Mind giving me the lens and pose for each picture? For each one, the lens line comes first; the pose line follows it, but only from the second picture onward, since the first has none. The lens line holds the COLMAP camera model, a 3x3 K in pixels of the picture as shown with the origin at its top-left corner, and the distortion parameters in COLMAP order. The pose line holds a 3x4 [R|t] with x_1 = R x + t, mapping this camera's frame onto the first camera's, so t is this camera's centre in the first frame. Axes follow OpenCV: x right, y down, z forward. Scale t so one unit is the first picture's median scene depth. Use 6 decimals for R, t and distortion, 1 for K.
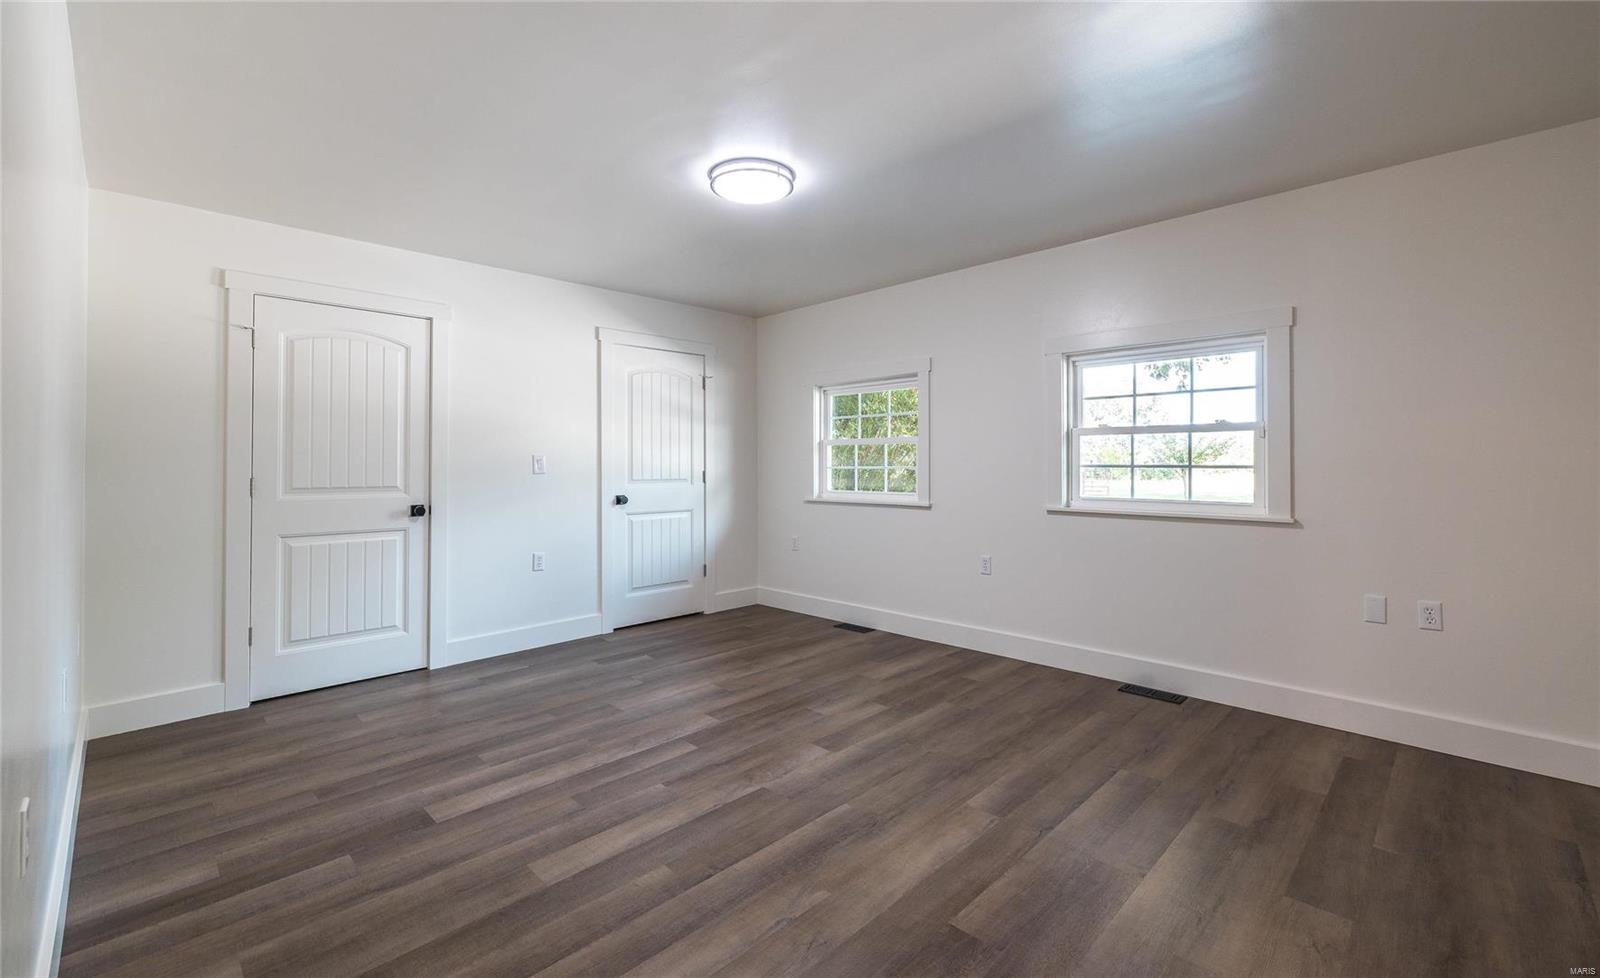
lens RADIAL K [[675.7, 0, 799.2], [0, 675.7, 472.8], [0, 0, 1]] dist [-0.000120, 0.000464]
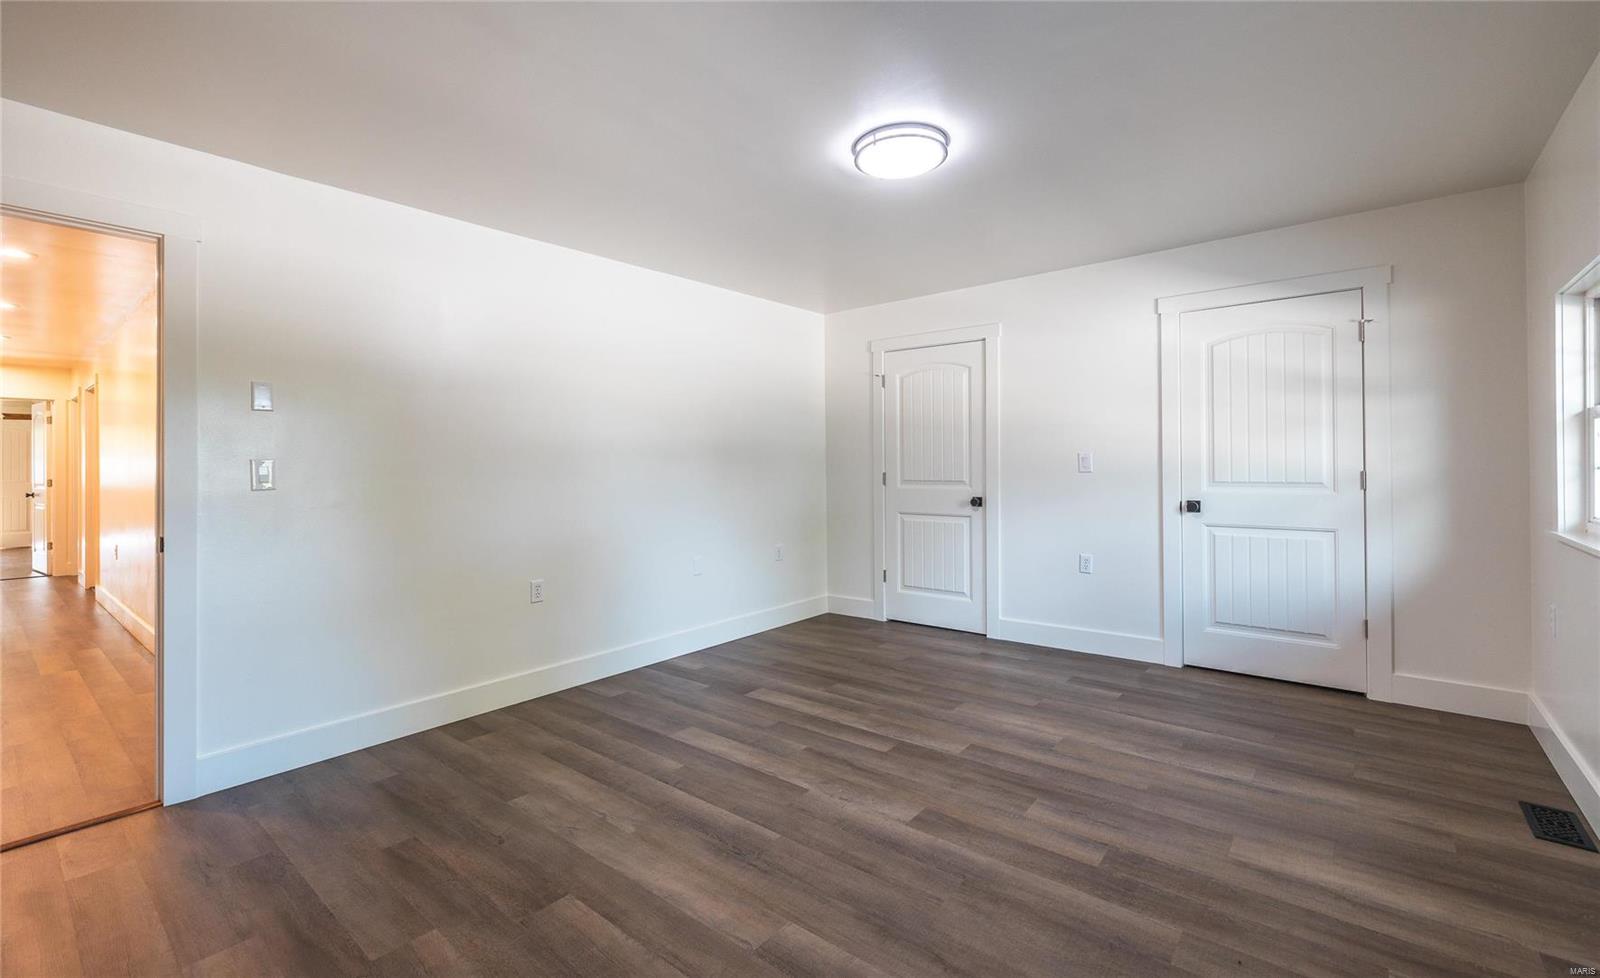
lens RADIAL K [[675.7, 0, 802.5], [0, 675.7, 476.4], [0, 0, 1]] dist [-0.000120, 0.000464]
pose [[0.096004, 0.020828, -0.995163, 0.719754], [-0.001986, 0.999783, 0.020734, -0.016112], [0.995379, -0.000014, 0.096025, 0.688694]]
